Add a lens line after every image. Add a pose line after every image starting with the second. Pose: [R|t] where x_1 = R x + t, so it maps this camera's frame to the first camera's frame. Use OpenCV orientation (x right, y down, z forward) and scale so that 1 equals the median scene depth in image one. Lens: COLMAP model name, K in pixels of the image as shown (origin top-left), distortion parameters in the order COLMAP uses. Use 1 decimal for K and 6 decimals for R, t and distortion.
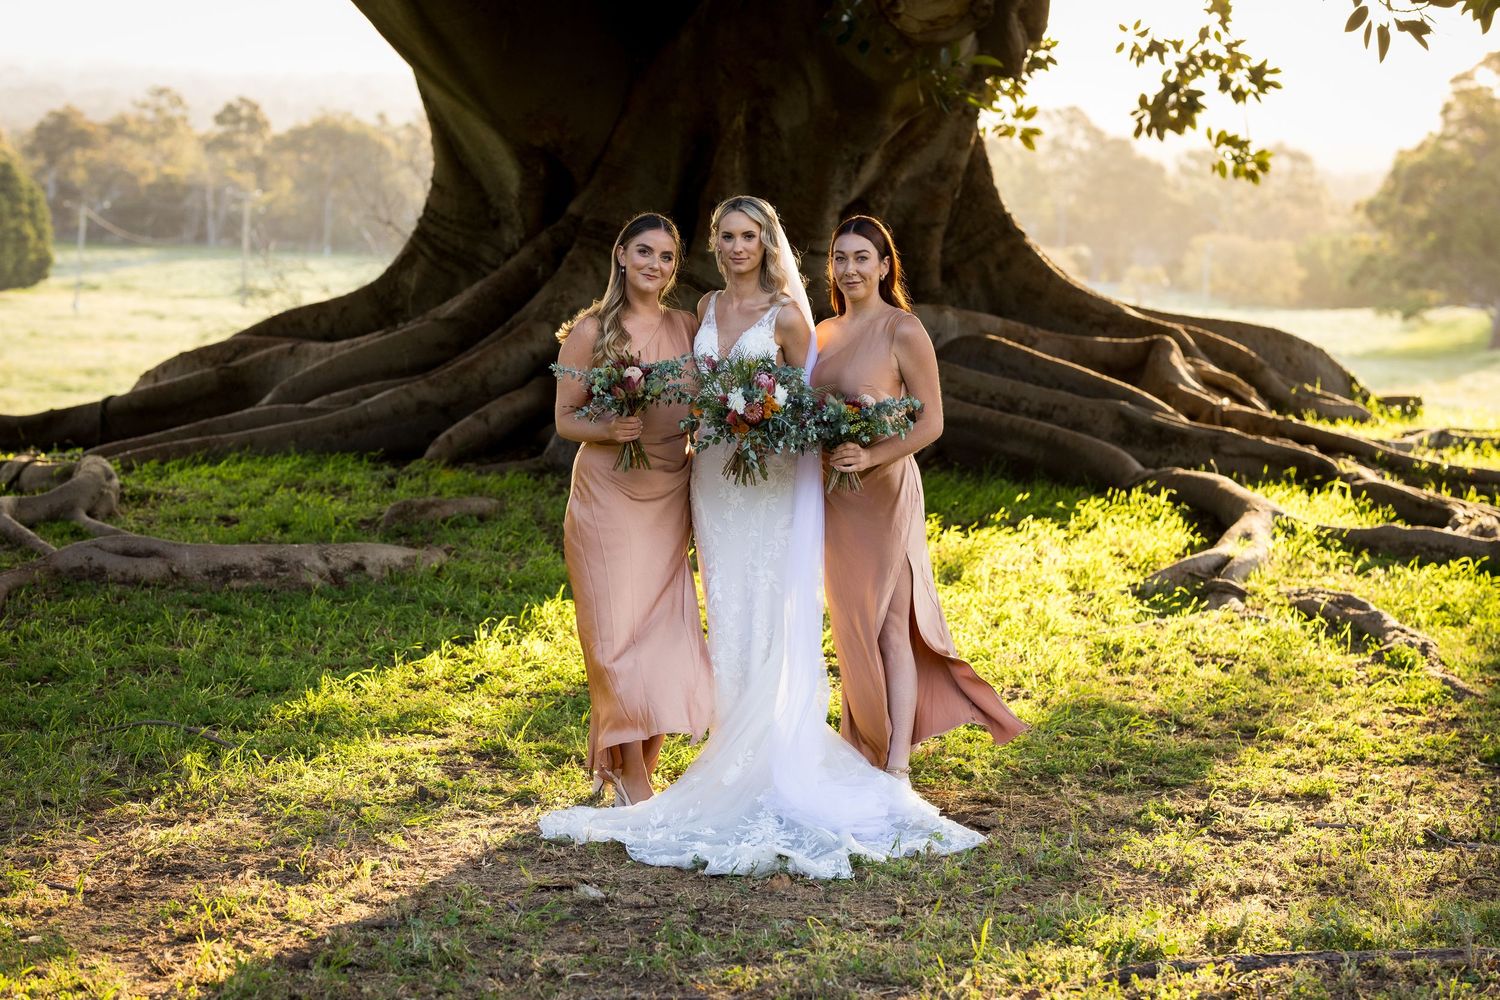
lens RADIAL K [[3978.3, 0, 750.0], [0, 3978.3, 500.0], [0, 0, 1]] dist [-0.053895, 0.328203]
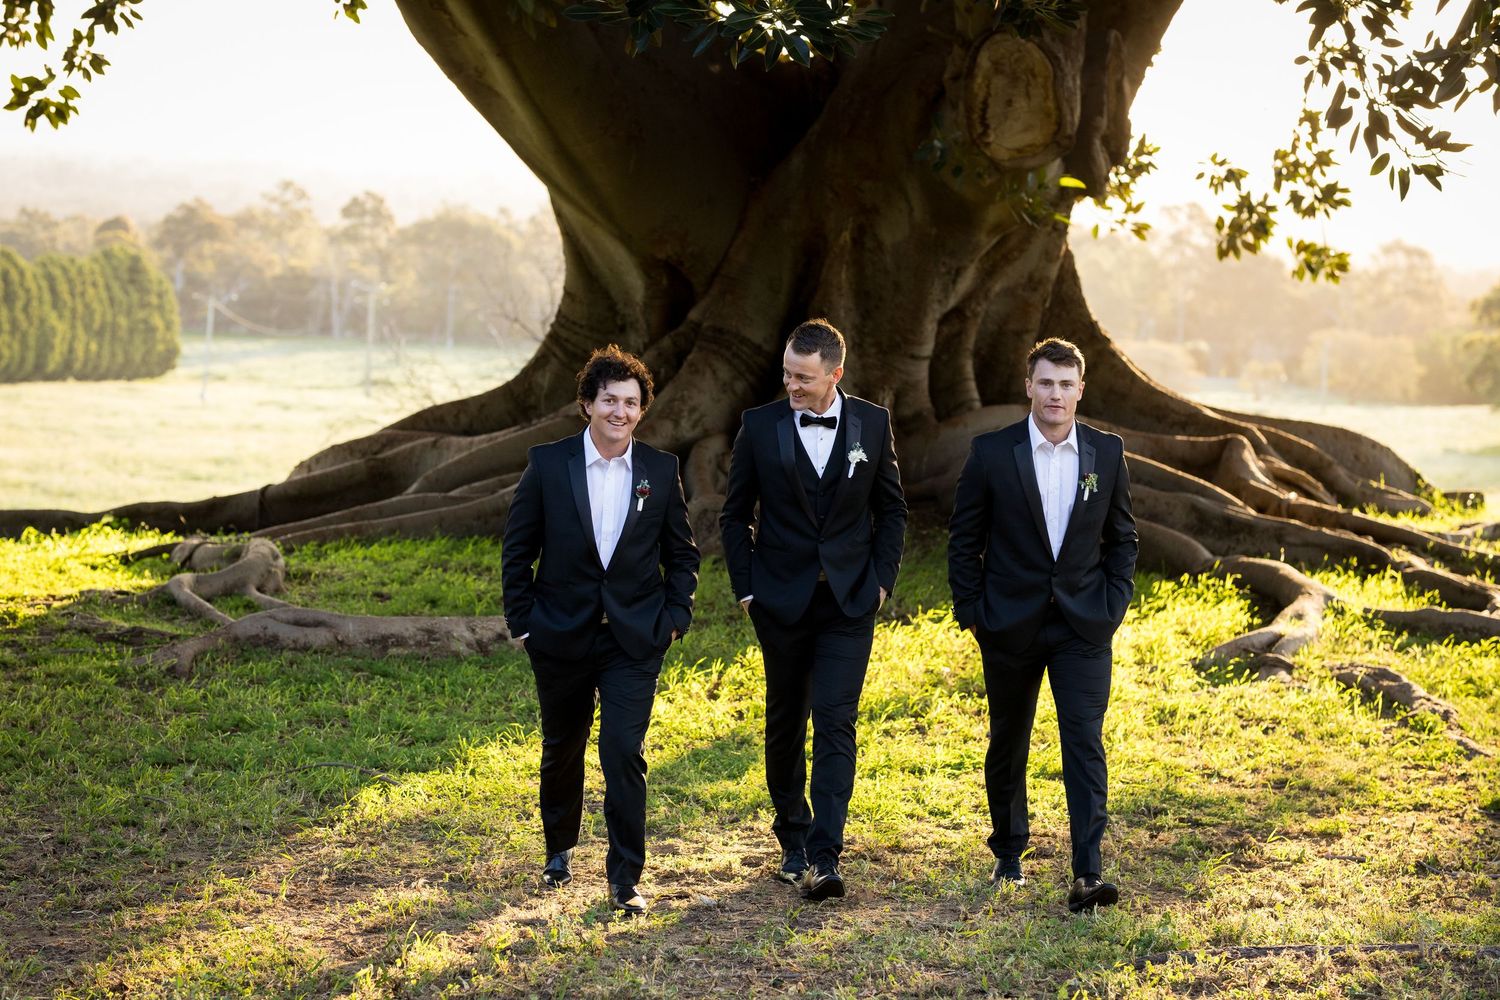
lens RADIAL K [[3978.3, 0, 750.0], [0, 3978.3, 500.0], [0, 0, 1]] dist [-0.053895, 0.328203]
pose [[0.999544, 0.005797, -0.029648, 0.004310], [-0.006483, 0.999712, -0.023107, 0.002911], [0.029506, 0.023289, 0.999293, -0.104059]]
